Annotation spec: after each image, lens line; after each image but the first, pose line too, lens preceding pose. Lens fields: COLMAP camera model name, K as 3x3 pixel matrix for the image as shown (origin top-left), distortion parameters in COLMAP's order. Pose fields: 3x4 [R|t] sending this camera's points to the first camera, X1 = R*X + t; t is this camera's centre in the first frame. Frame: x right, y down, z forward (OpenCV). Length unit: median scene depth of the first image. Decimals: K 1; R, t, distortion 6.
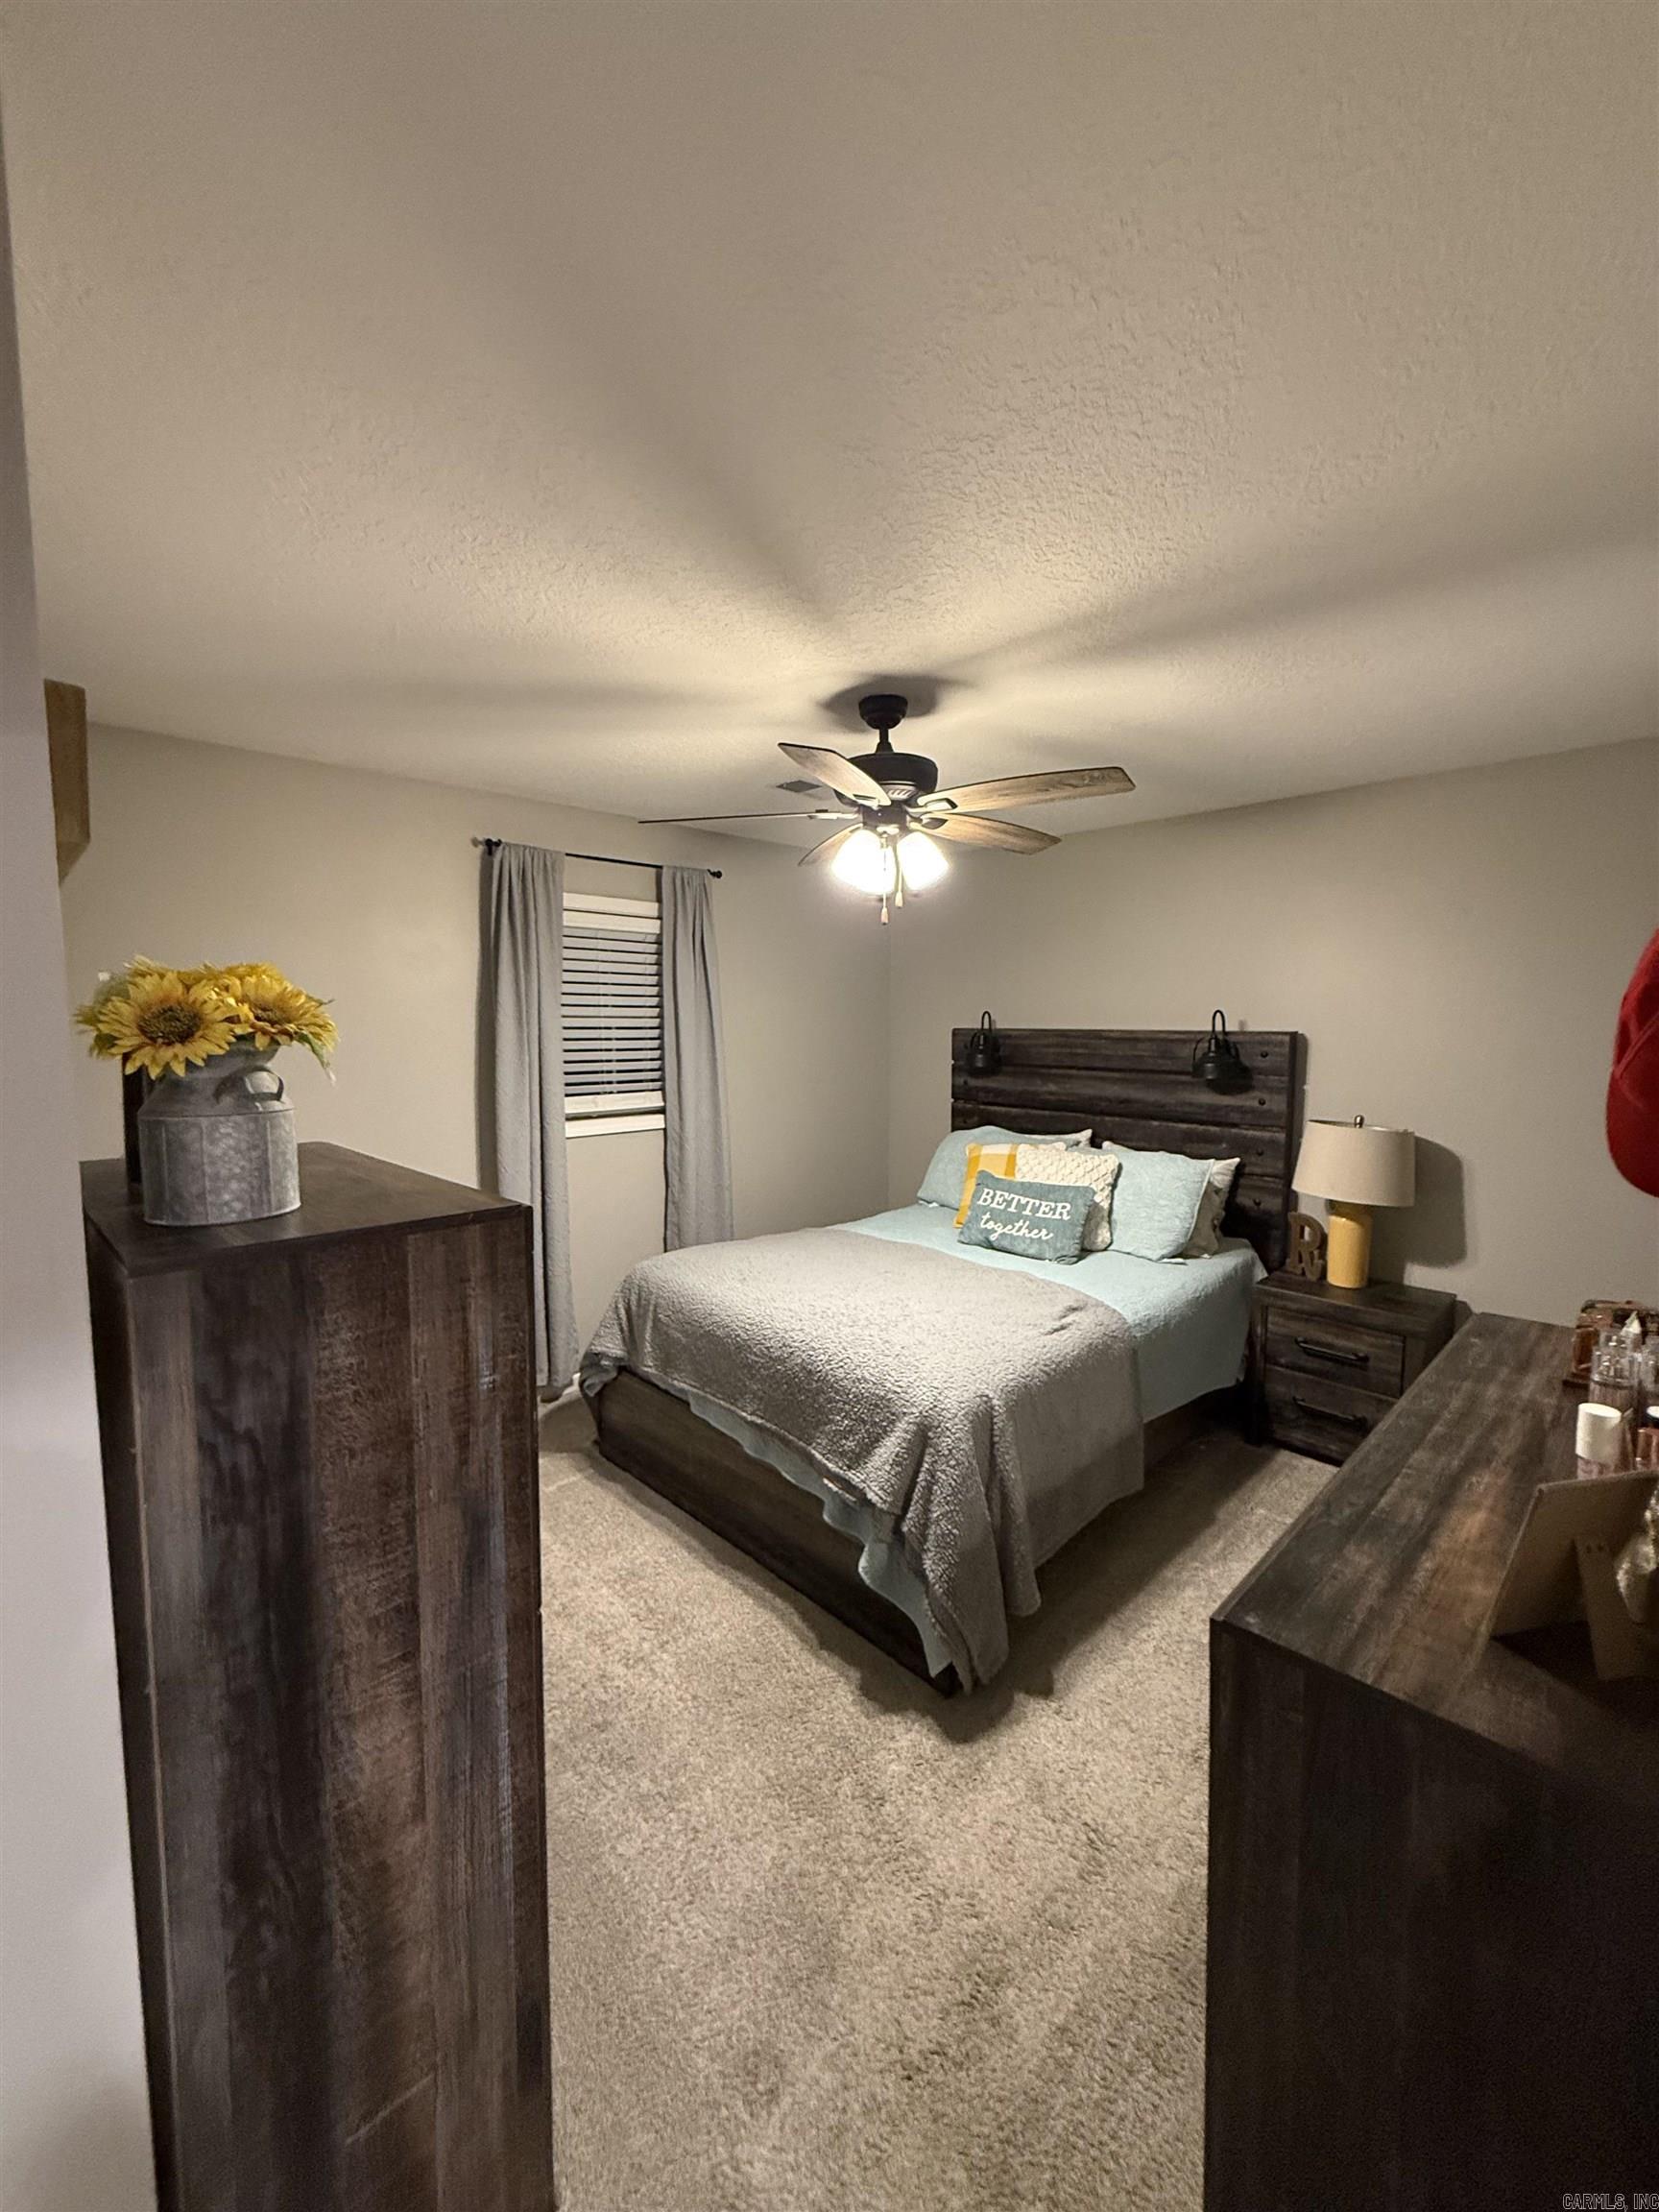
lens RADIAL K [[889.9, 0, 831.3], [0, 889.9, 1094.7], [0, 0, 1]] dist [-0.001081, 0.000315]
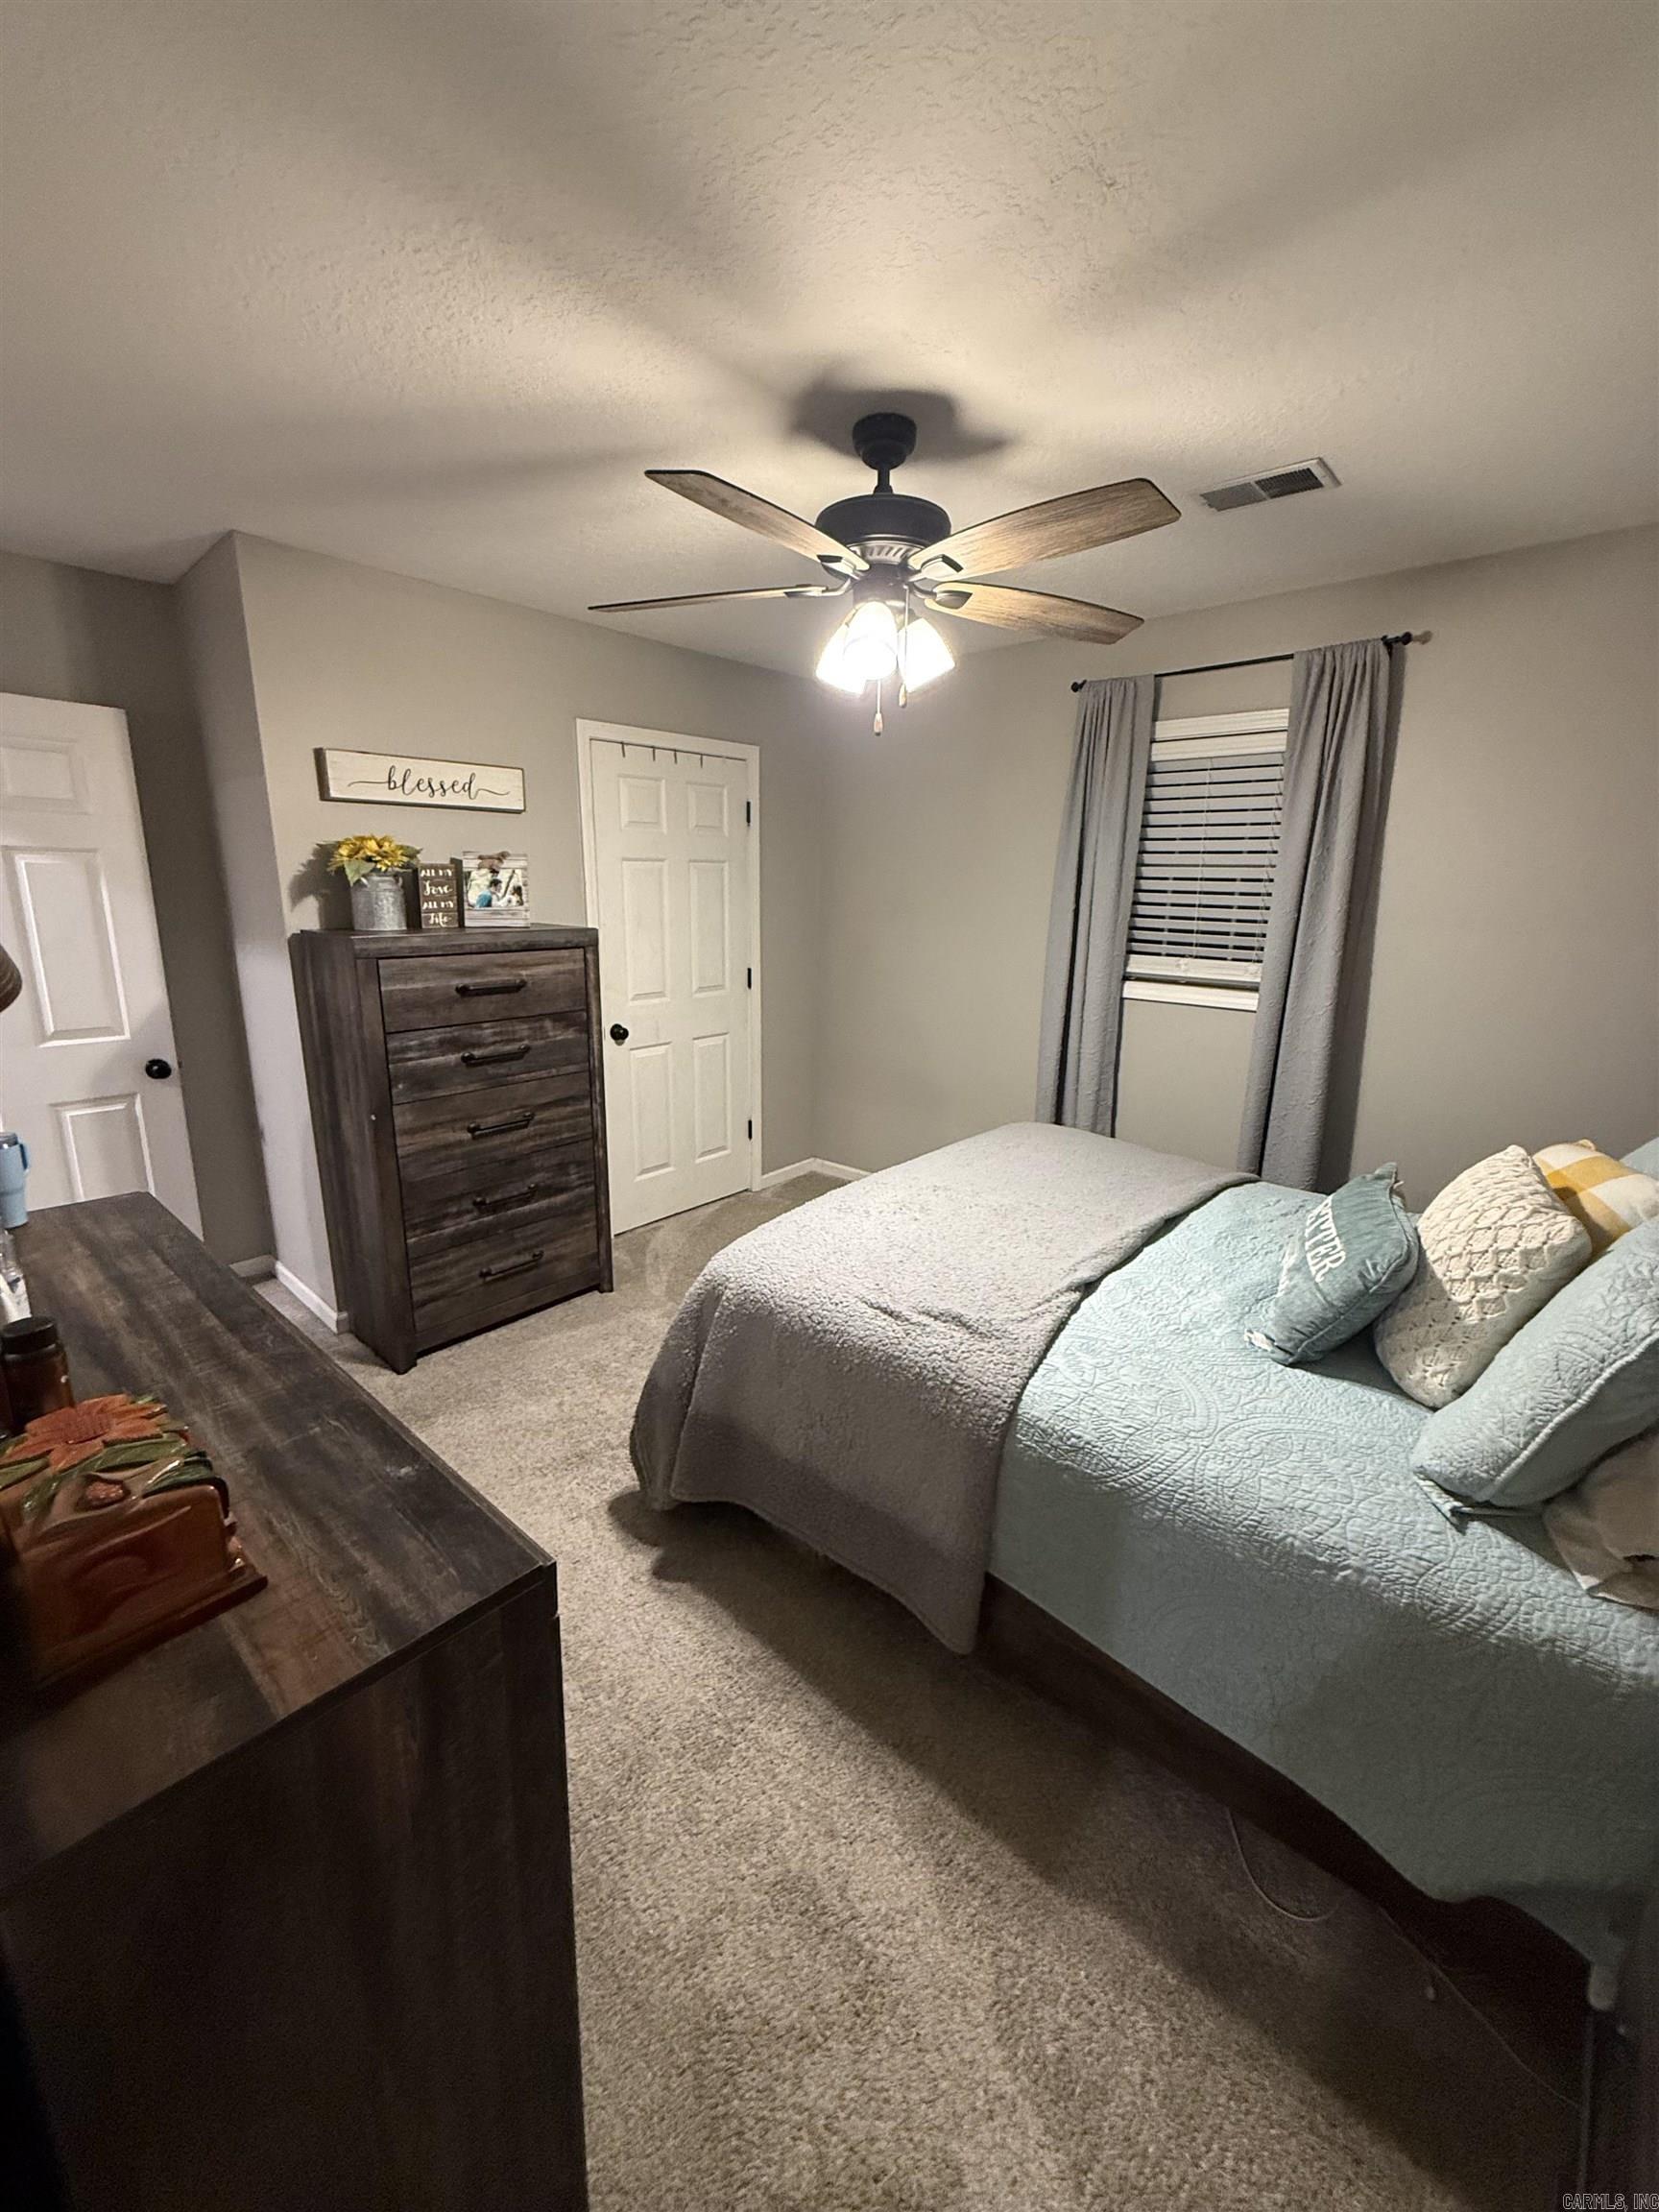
lens RADIAL K [[889.9, 0, 831.8], [0, 889.9, 1101.8], [0, 0, 1]] dist [-0.001081, 0.000315]
pose [[0.065534, 0.242844, -0.967849, 1.054616], [-0.094067, 0.967118, 0.236291, -0.065616], [0.993407, 0.075558, 0.086223, 1.054601]]
